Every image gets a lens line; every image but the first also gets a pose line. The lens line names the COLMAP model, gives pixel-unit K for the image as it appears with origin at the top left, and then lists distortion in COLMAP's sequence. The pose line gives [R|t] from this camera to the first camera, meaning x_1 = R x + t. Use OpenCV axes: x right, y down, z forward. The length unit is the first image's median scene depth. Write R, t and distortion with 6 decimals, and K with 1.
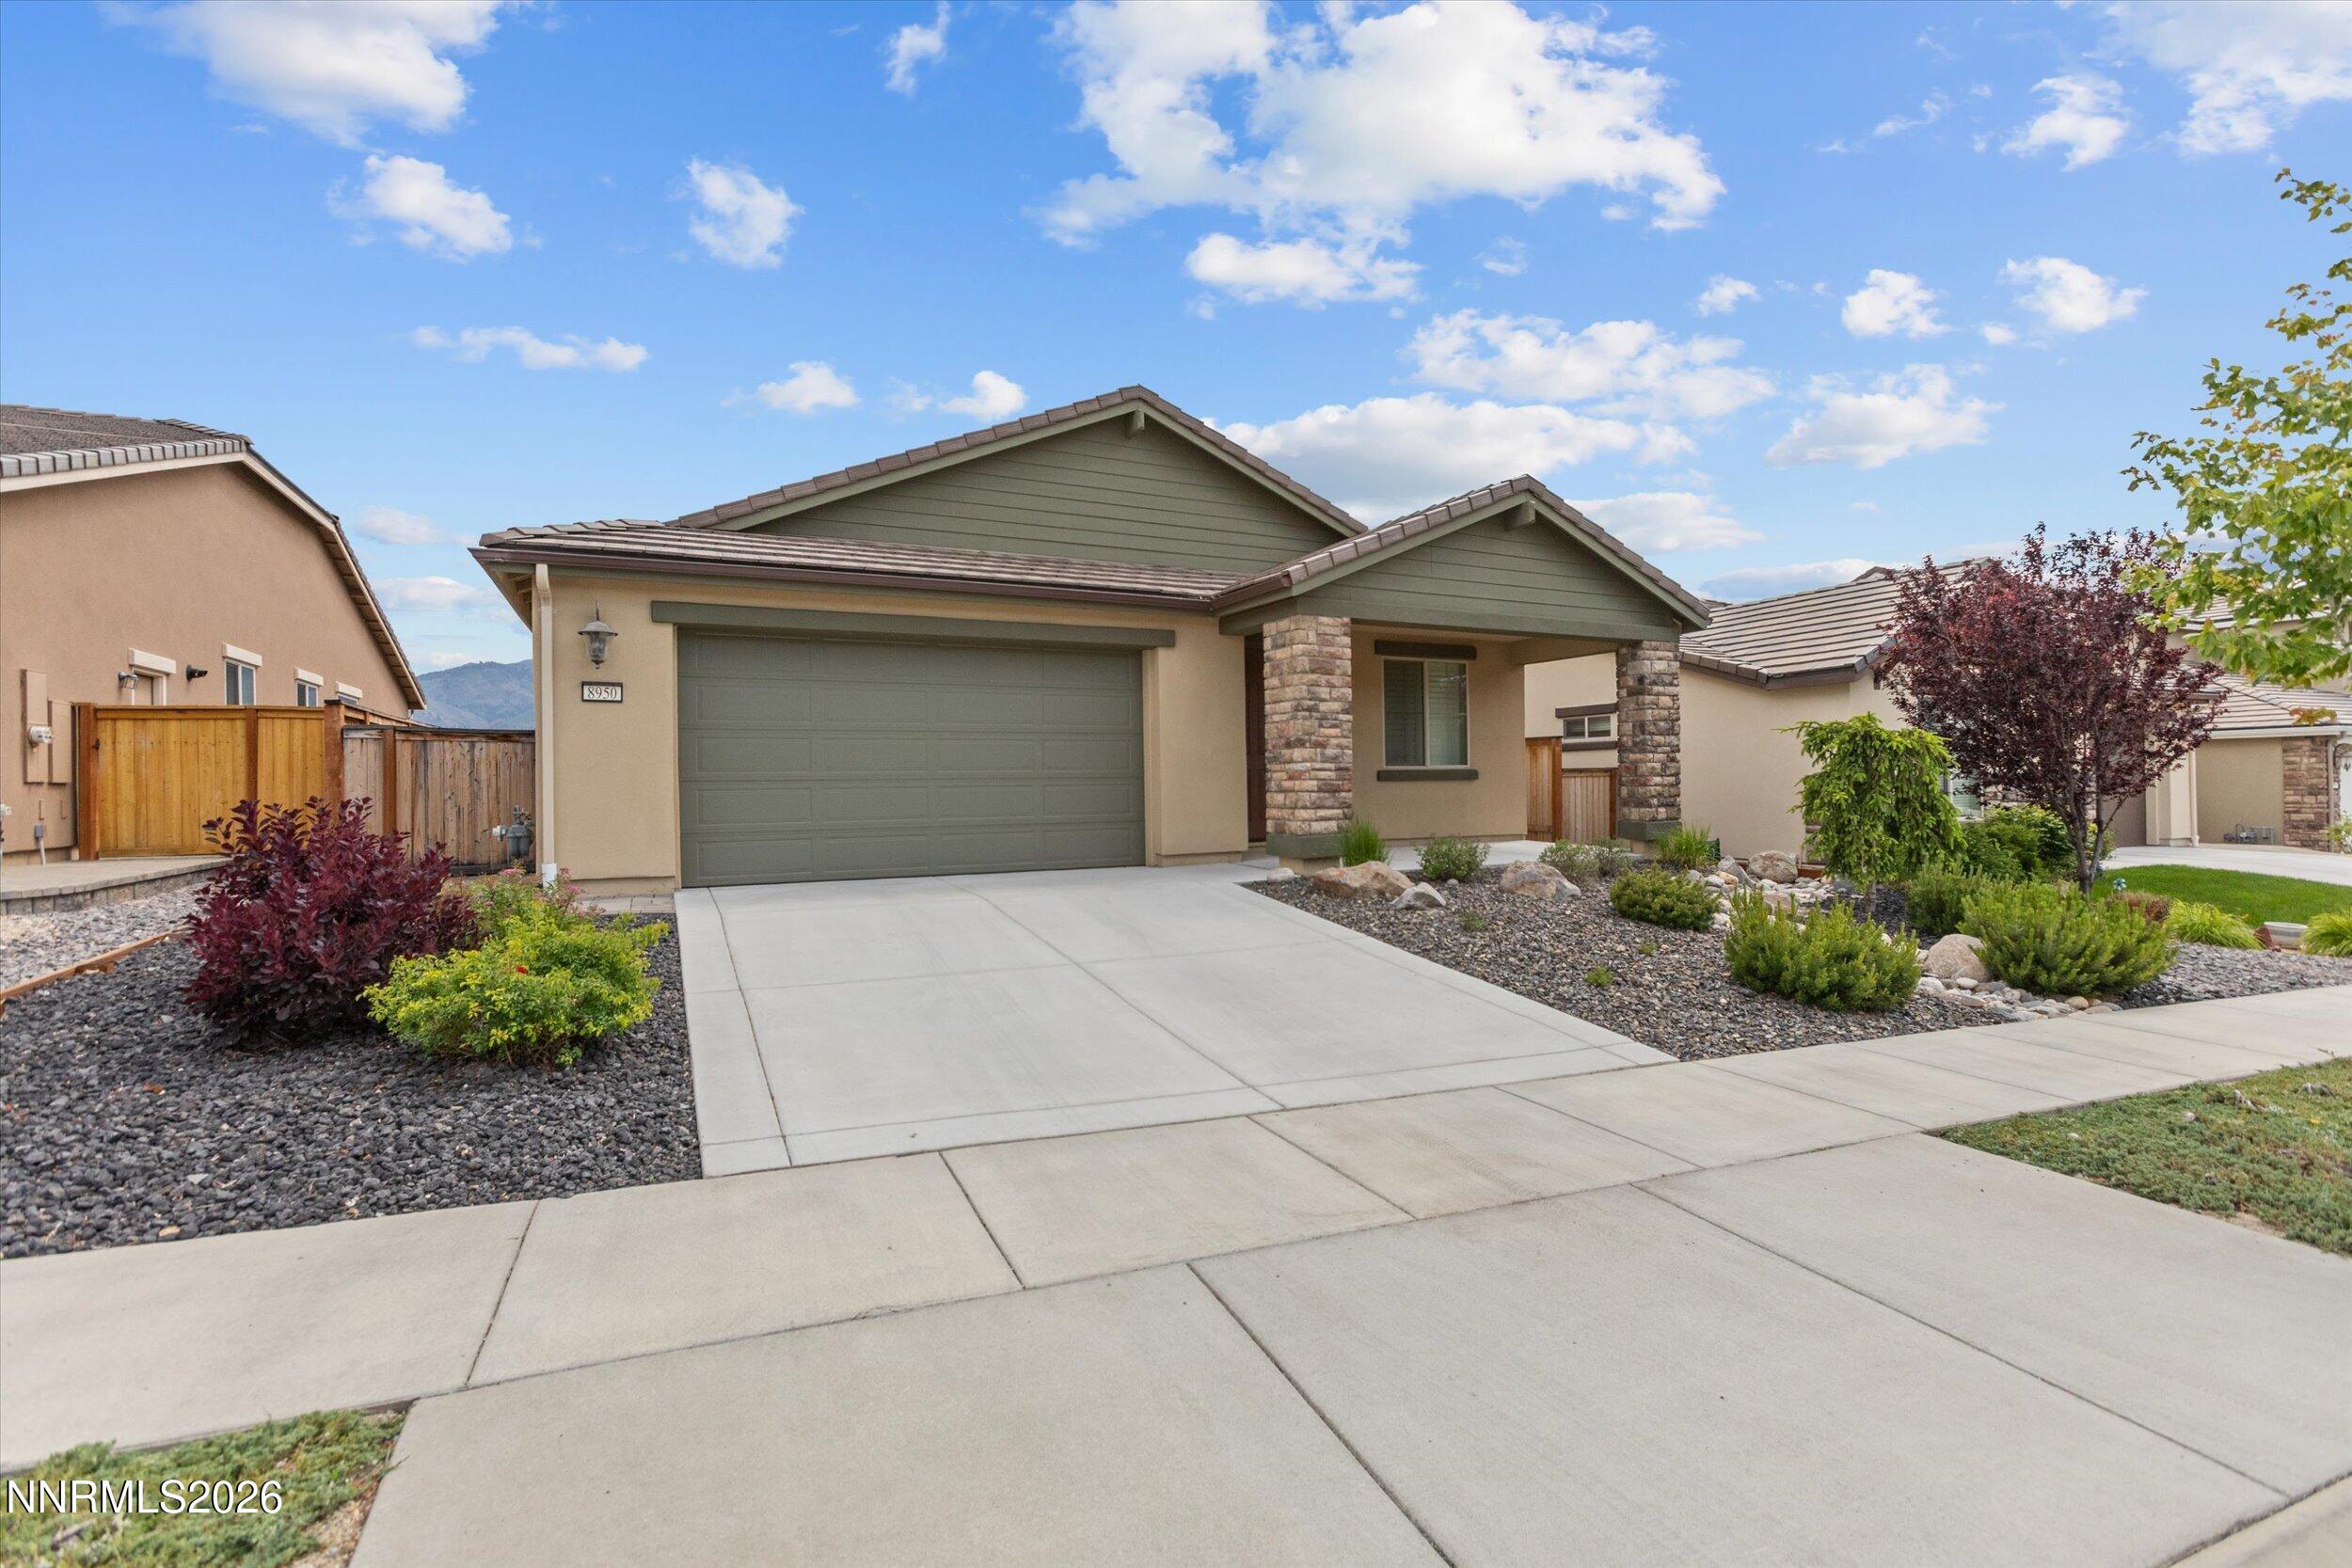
lens RADIAL K [[1050.8, 0, 1175.0], [0, 1050.8, 776.7], [0, 0, 1]] dist [-0.024644, 0.017948]
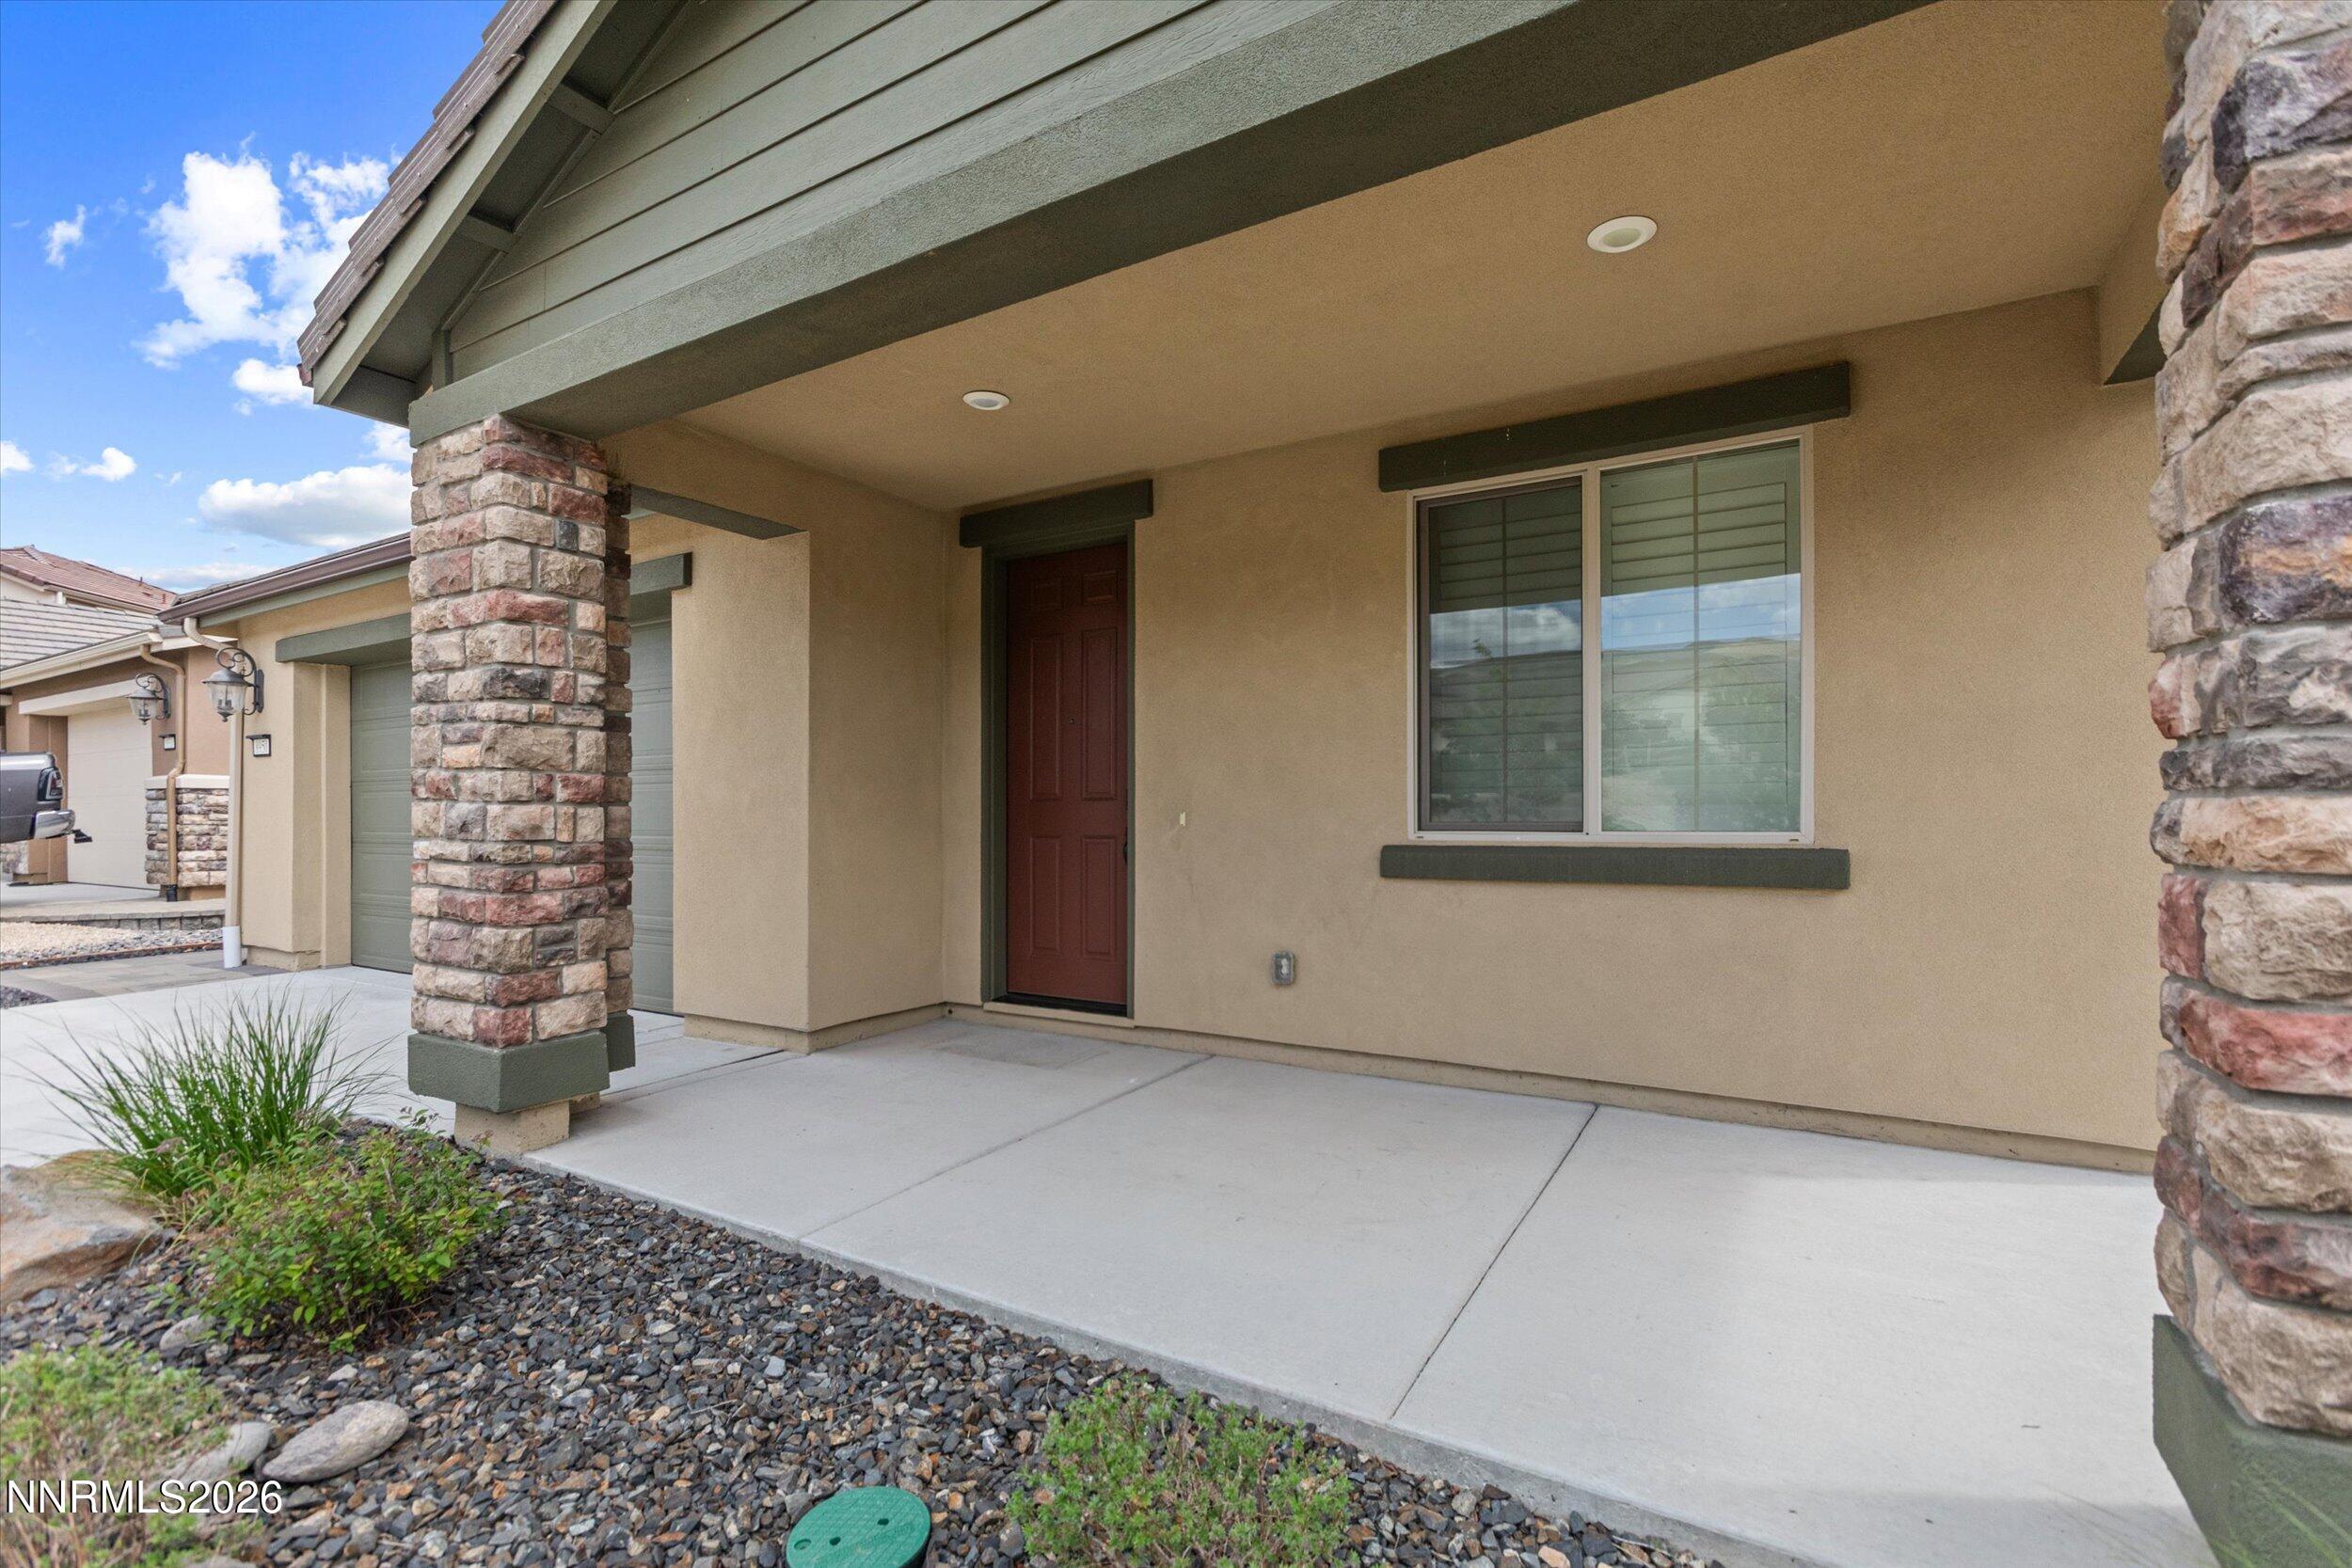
lens RADIAL K [[1072.9, 0, 1173.2], [0, 1072.9, 809.7], [0, 0, 1]] dist [-0.002838, -0.000199]
pose [[0.537785, 0.006336, -0.843058, 0.578067], [0.001959, 0.999960, 0.008765, -0.026462], [0.843080, -0.006365, 0.537751, 0.996340]]
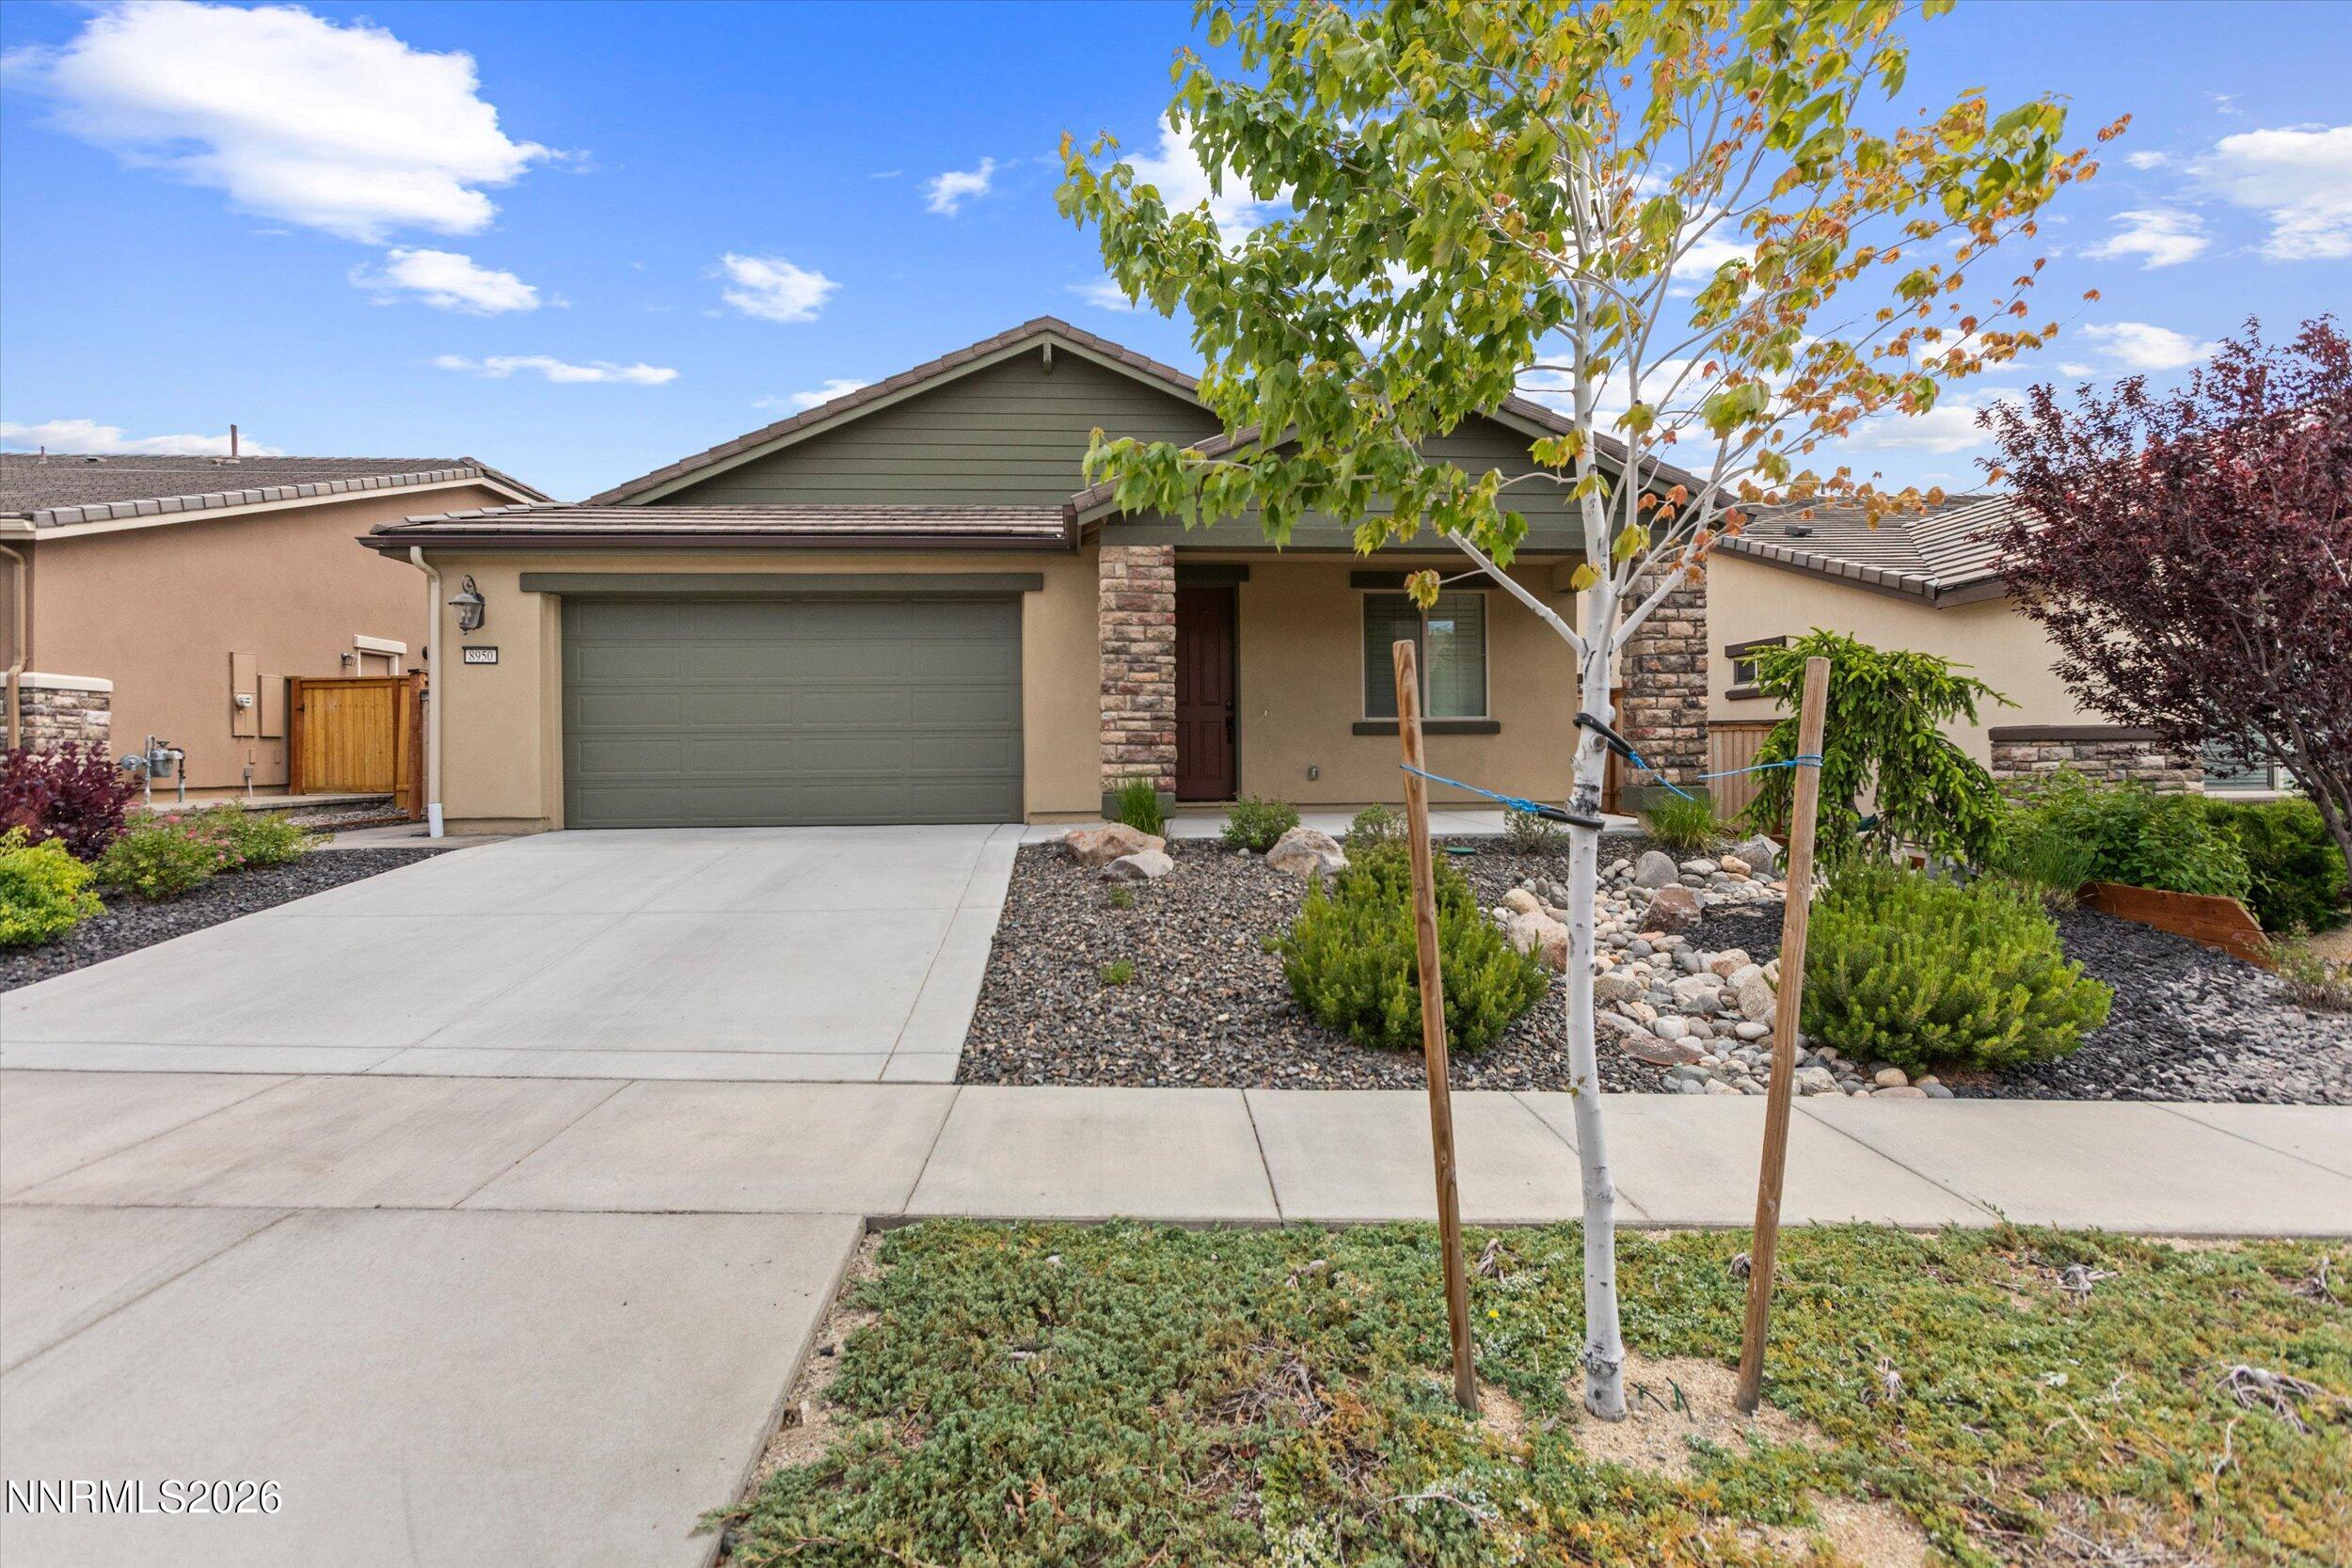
lens RADIAL K [[1057.3, 0, 1164.1], [0, 1057.3, 746.7], [0, 0, 1]] dist [-0.019699, 0.017891]
pose [[0.926232, 0.001992, -0.376948, 0.492018], [0.000211, 0.999983, 0.005803, 0.011021], [0.376953, -0.005455, 0.926216, 0.182207]]
